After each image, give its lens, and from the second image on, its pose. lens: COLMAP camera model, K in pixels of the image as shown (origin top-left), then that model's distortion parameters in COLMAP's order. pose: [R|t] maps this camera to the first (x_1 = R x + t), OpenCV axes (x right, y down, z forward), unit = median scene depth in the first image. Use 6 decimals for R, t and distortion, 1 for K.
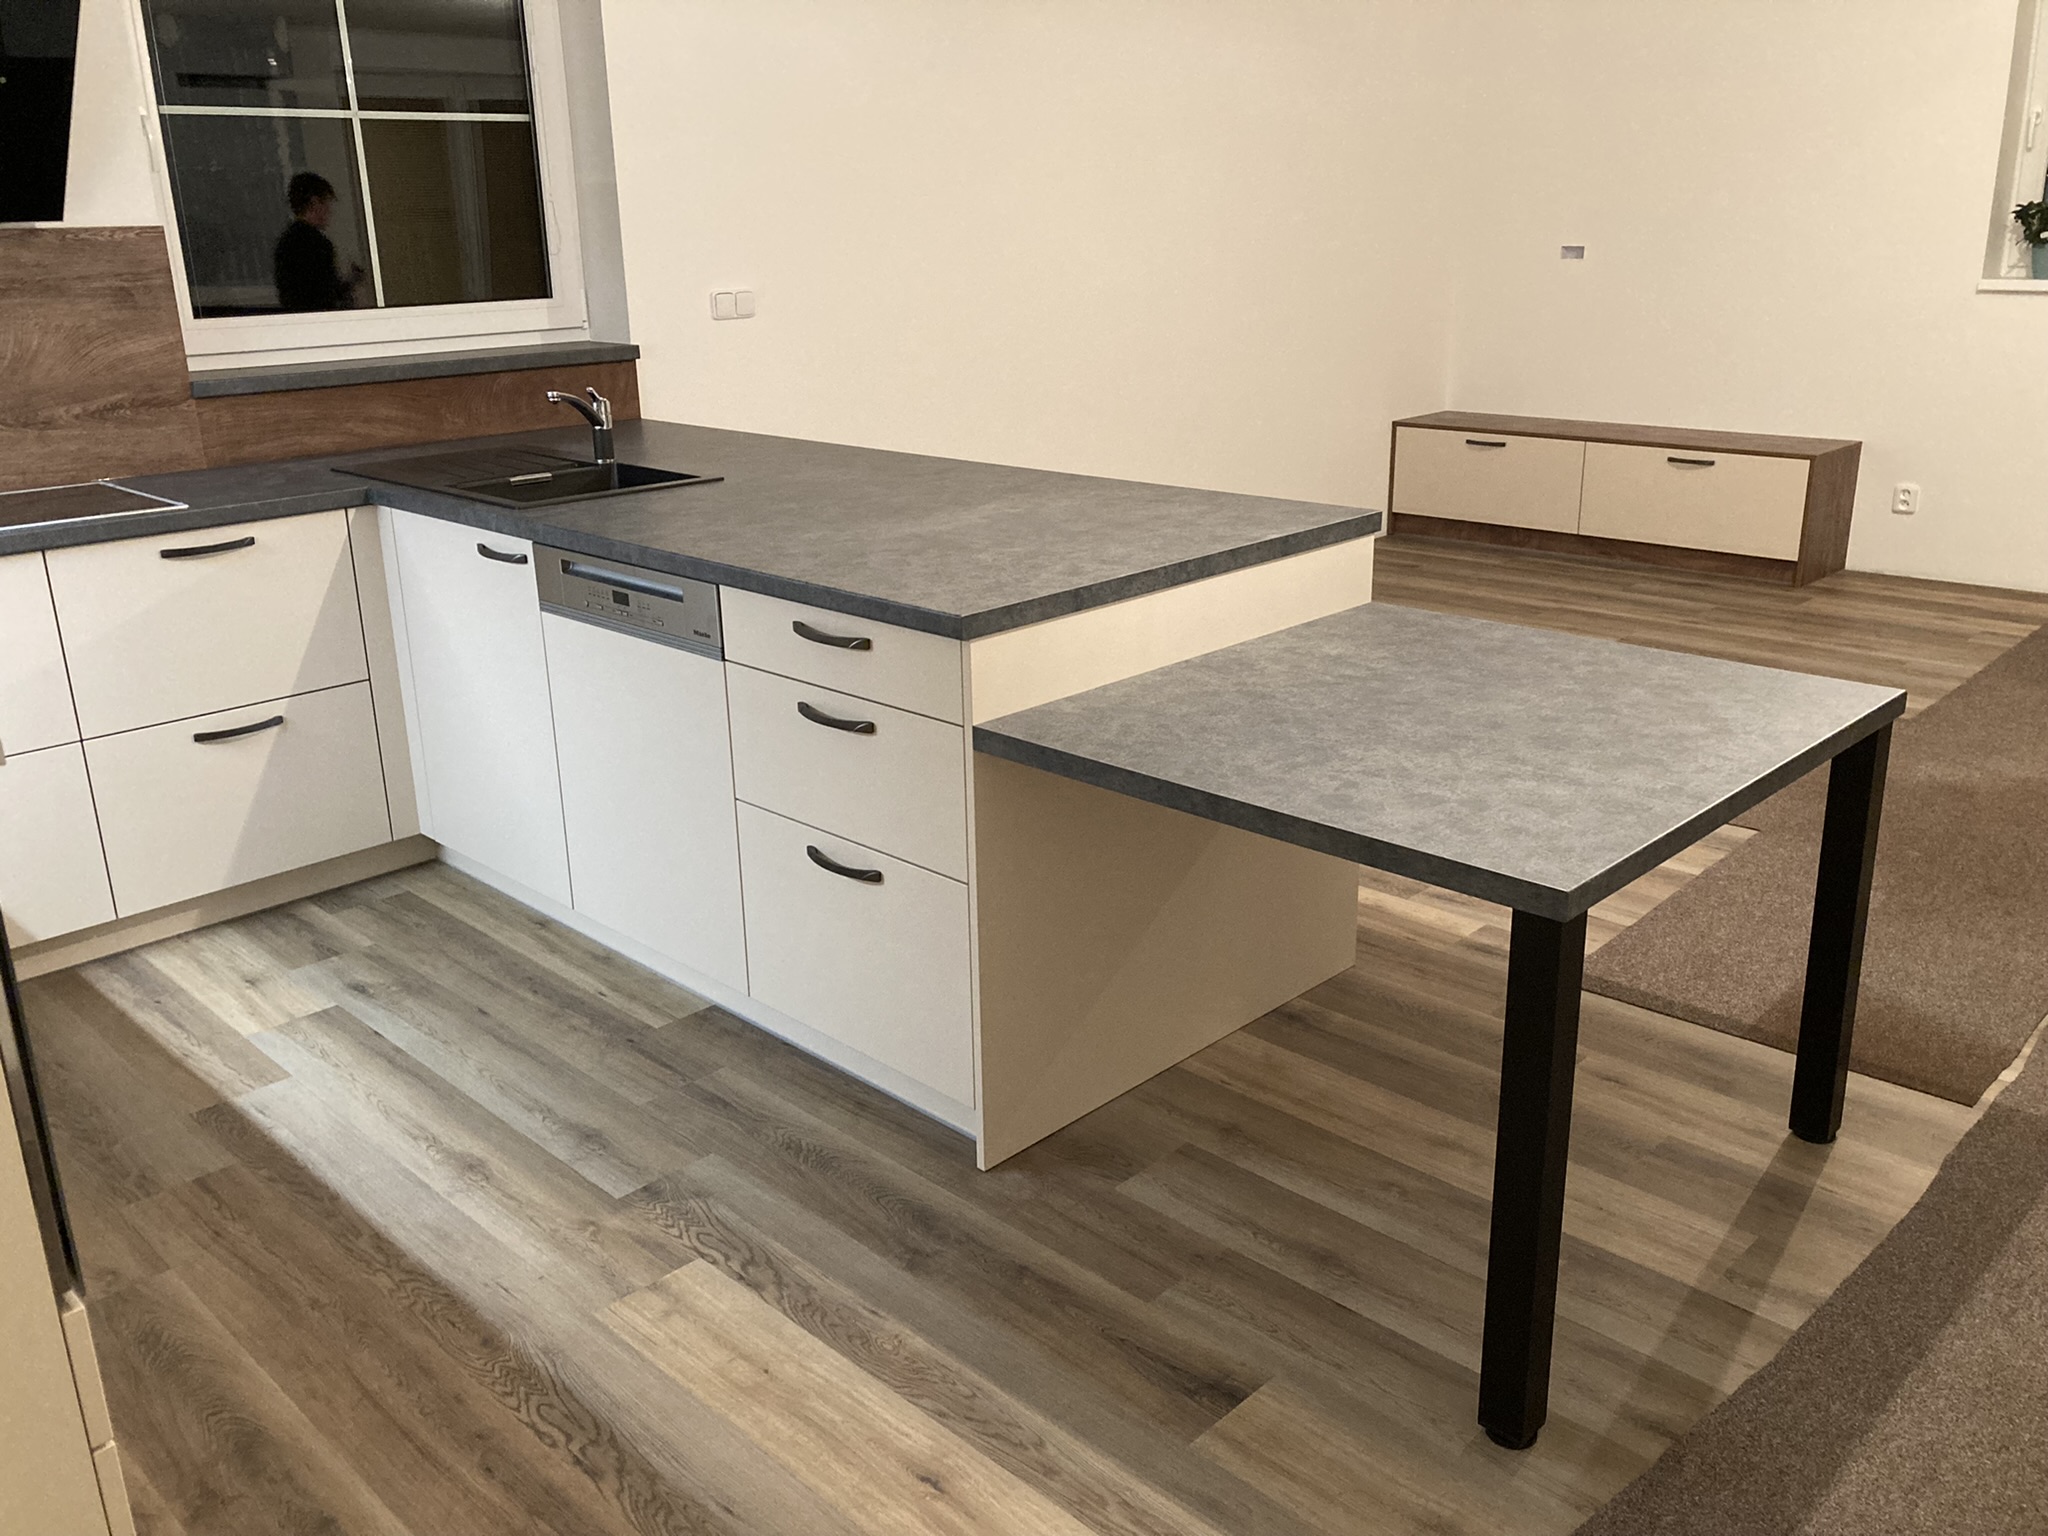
lens RADIAL K [[1686.2, 0, 996.5], [0, 1686.2, 740.1], [0, 0, 1]] dist [0.032708, 0.005942]
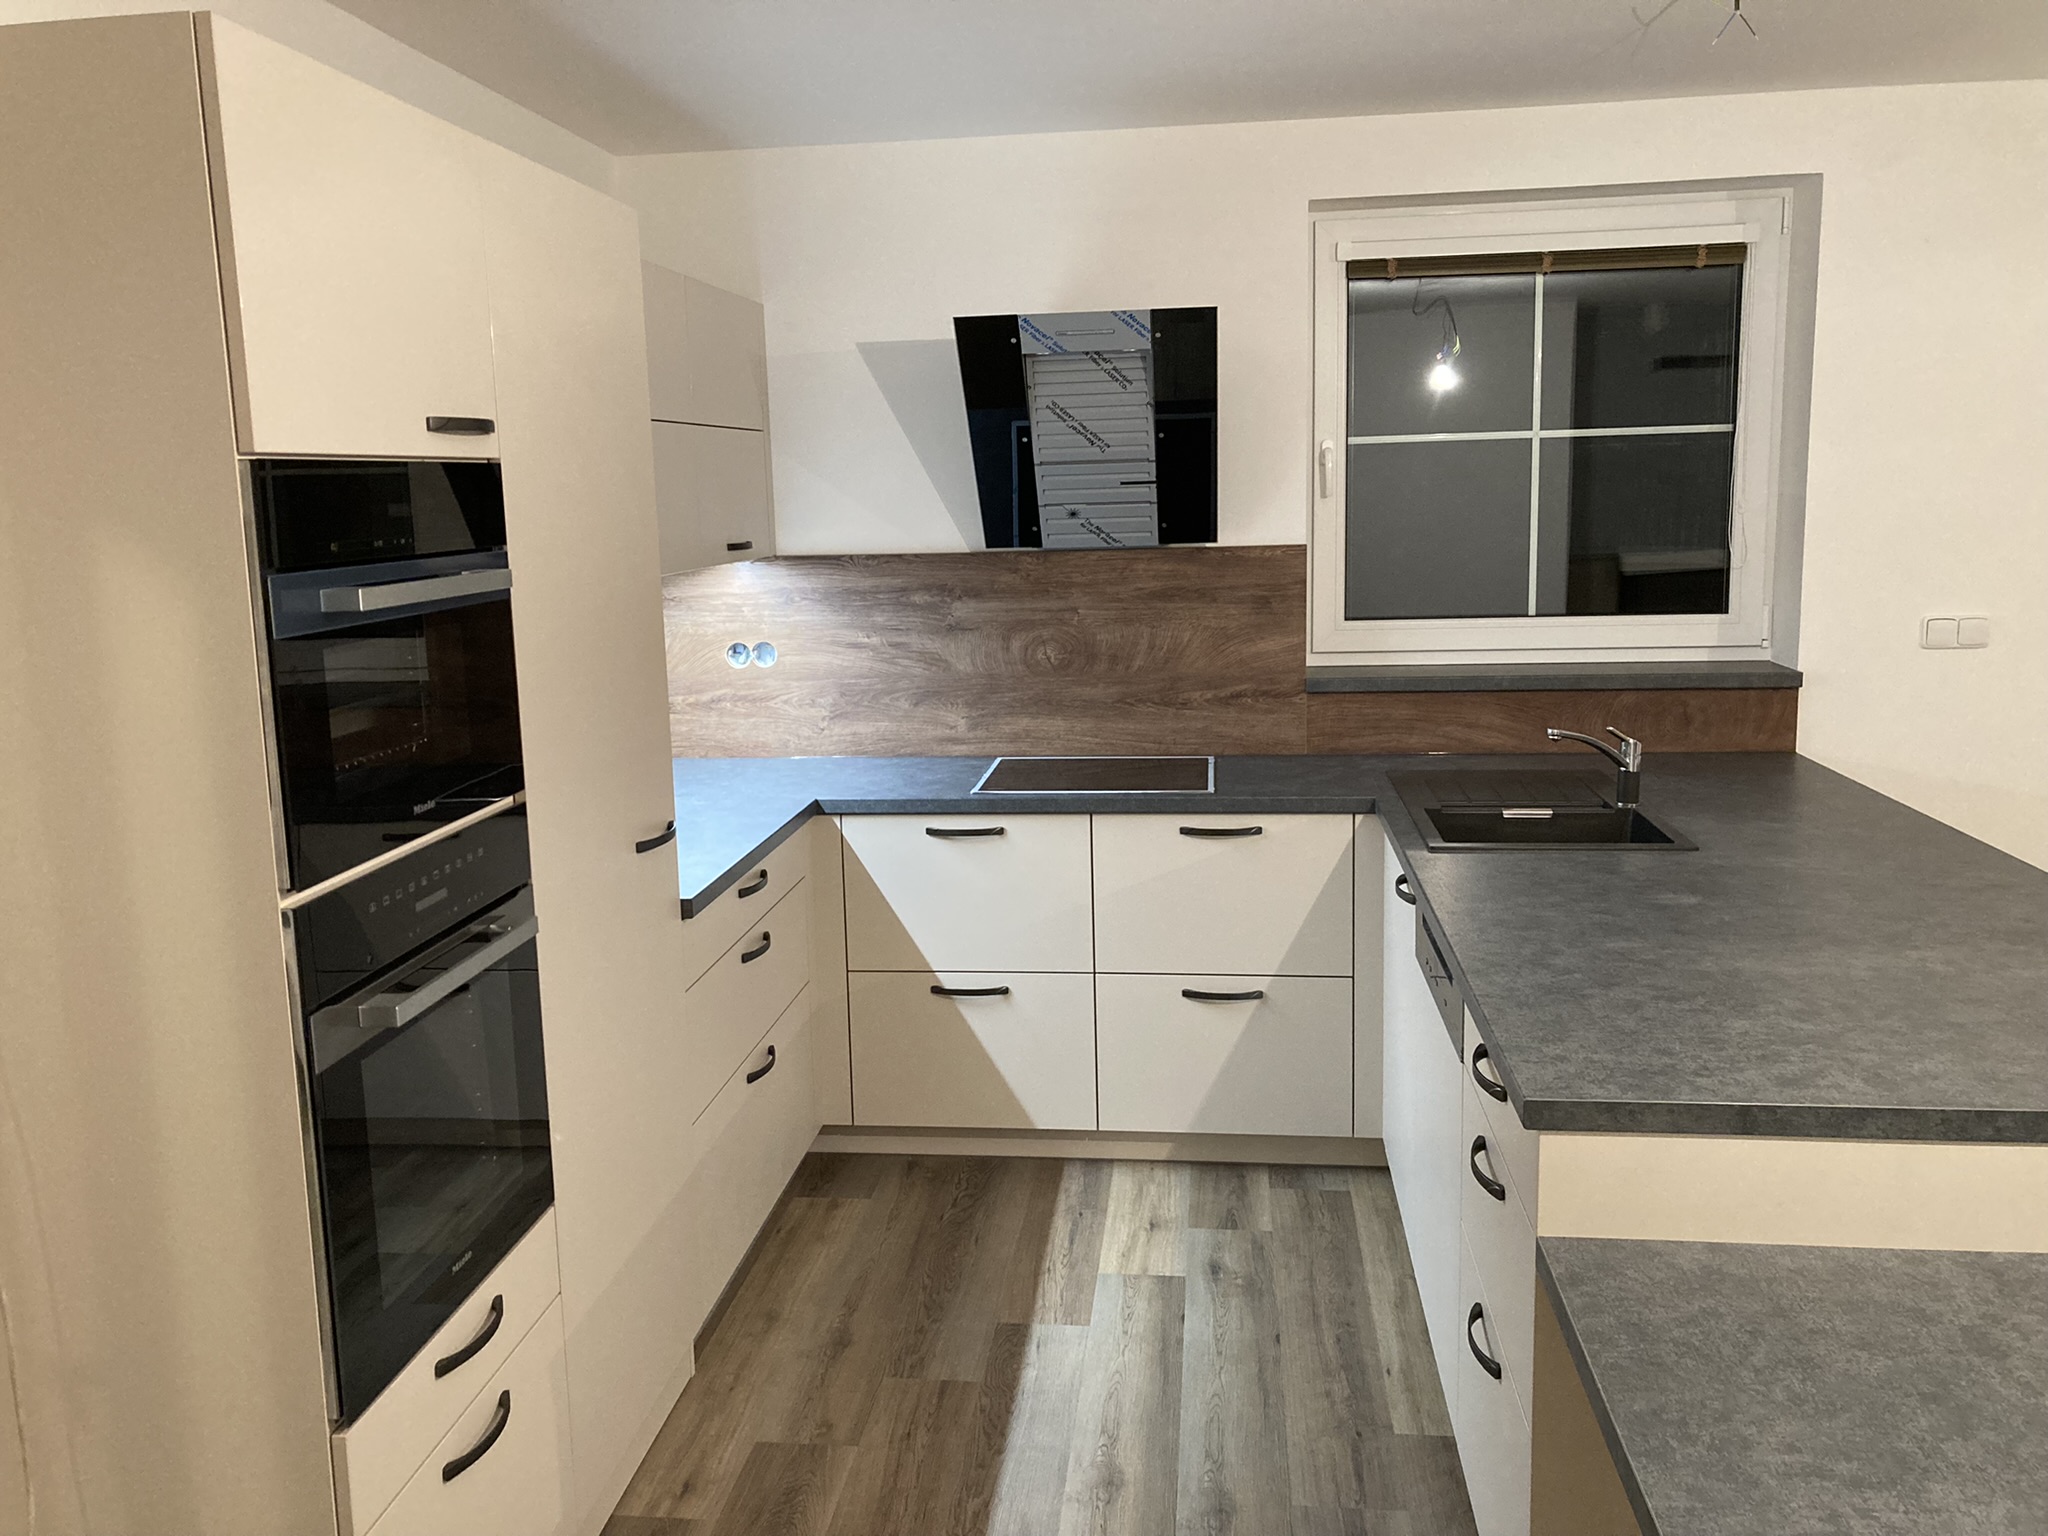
lens RADIAL K [[1686.2, 0, 996.5], [0, 1686.2, 740.1], [0, 0, 1]] dist [0.032708, 0.005942]
pose [[0.614671, 0.128609, -0.778228, 0.289968], [-0.228011, 0.973469, -0.019216, -0.111503], [0.755109, 0.189257, 0.627688, 0.171341]]
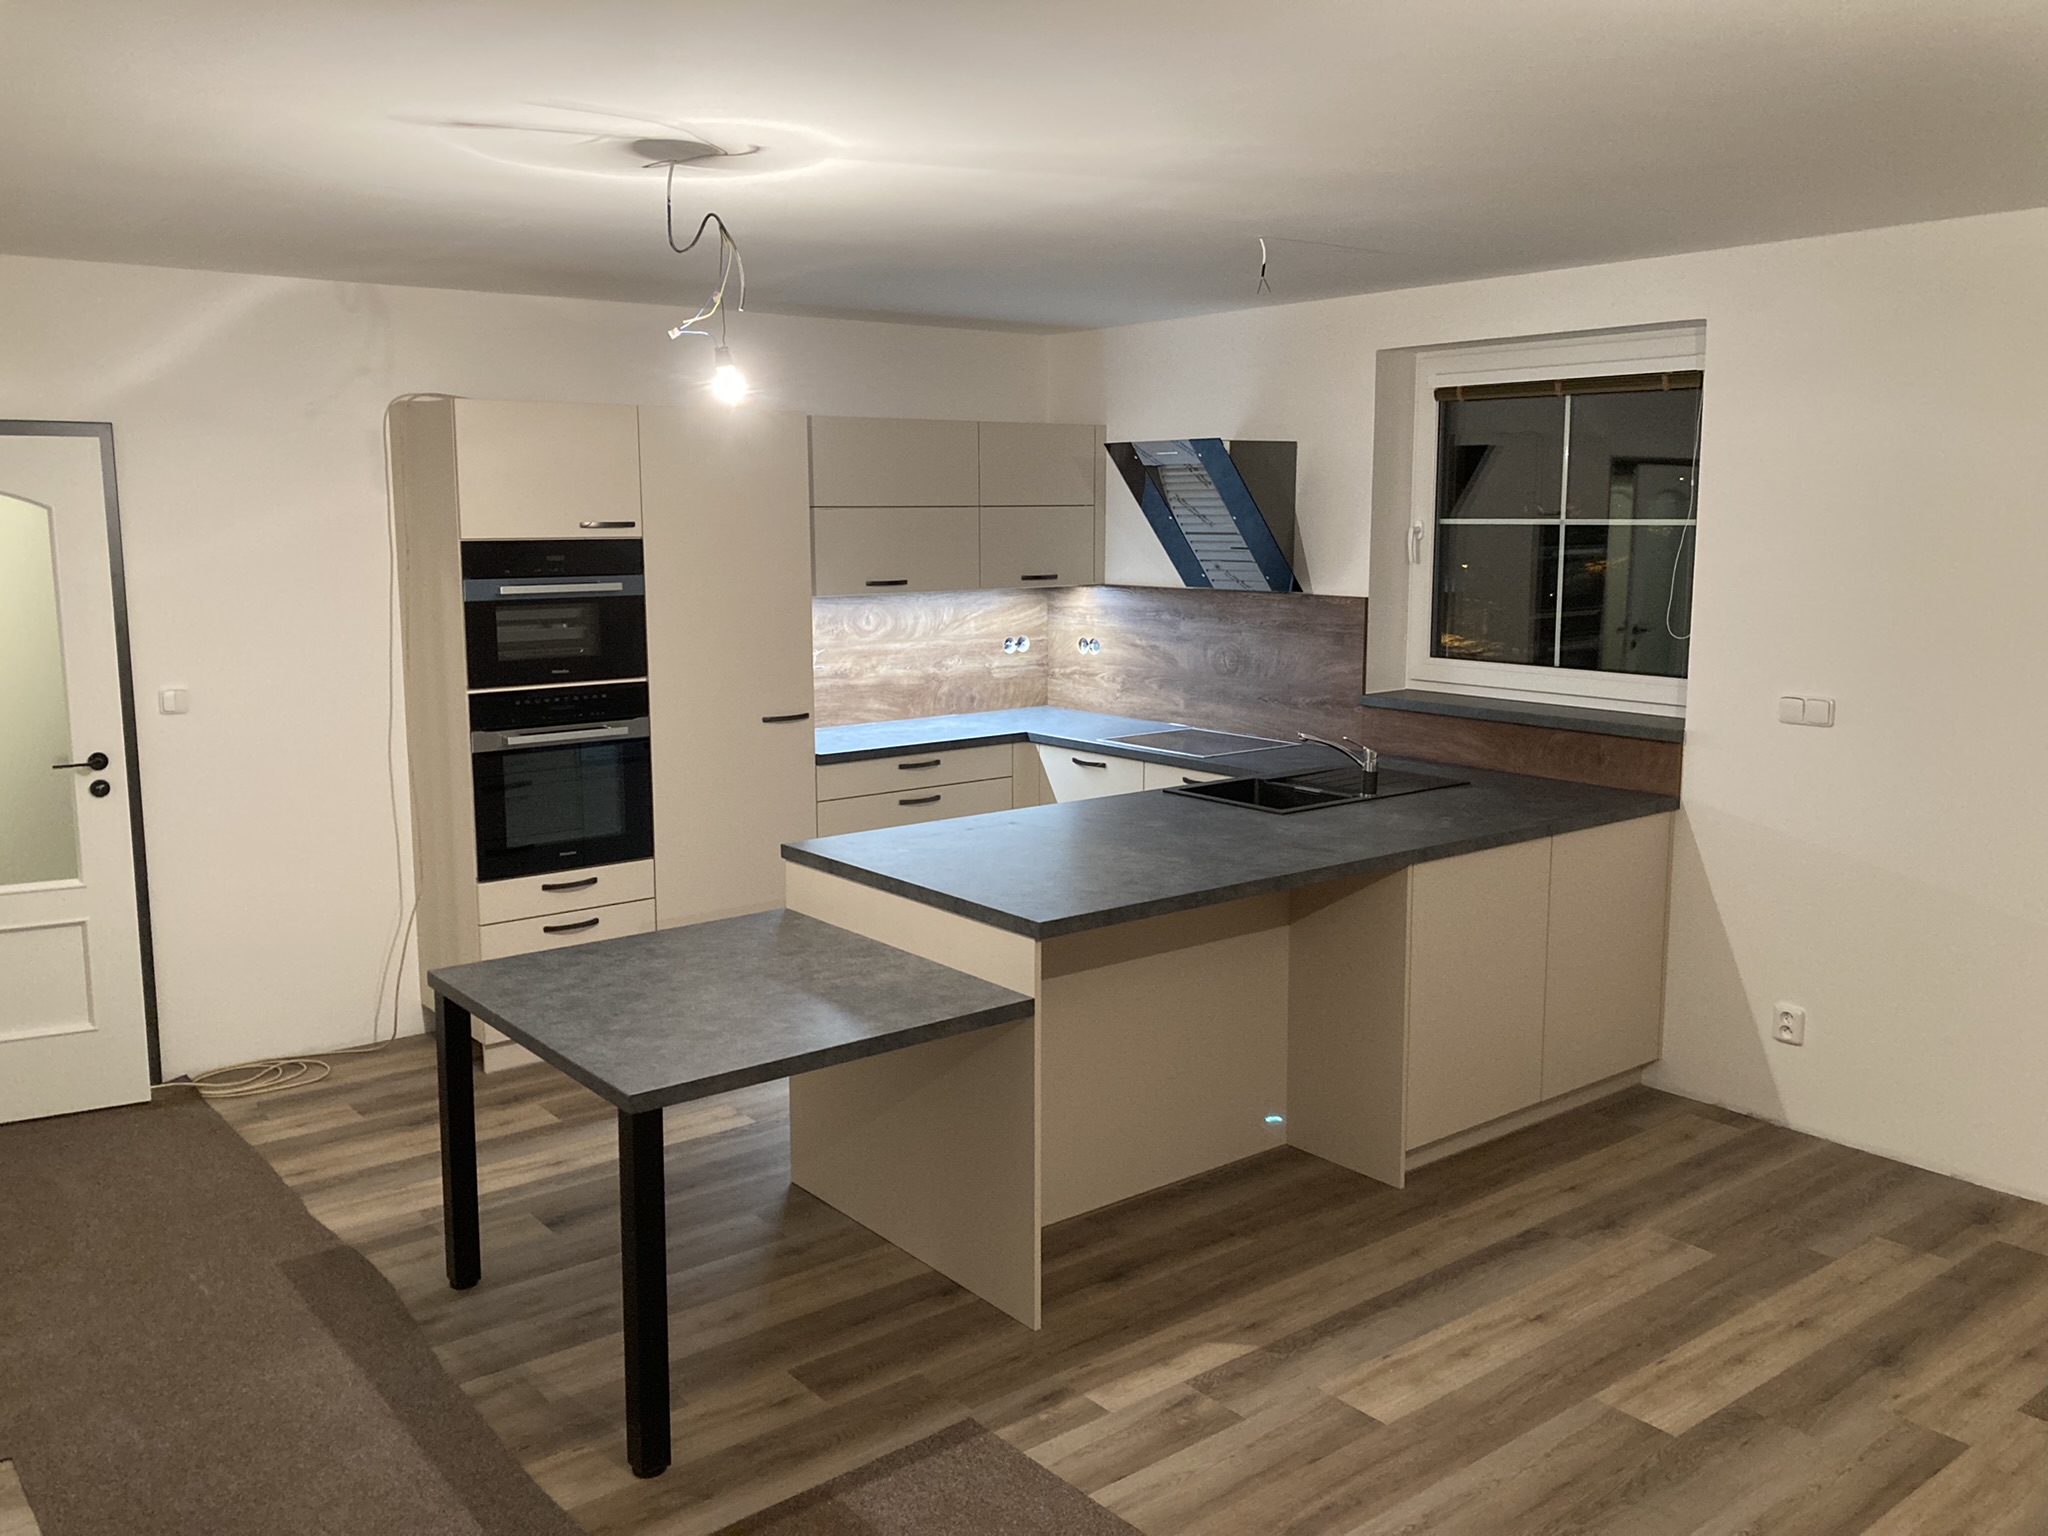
lens RADIAL K [[1686.2, 0, 996.5], [0, 1686.2, 740.1], [0, 0, 1]] dist [0.032708, 0.005942]
pose [[-0.128139, 0.162521, -0.978349, 1.139263], [-0.293256, 0.936160, 0.193921, -0.399121], [0.947408, 0.311756, -0.072298, 0.874732]]
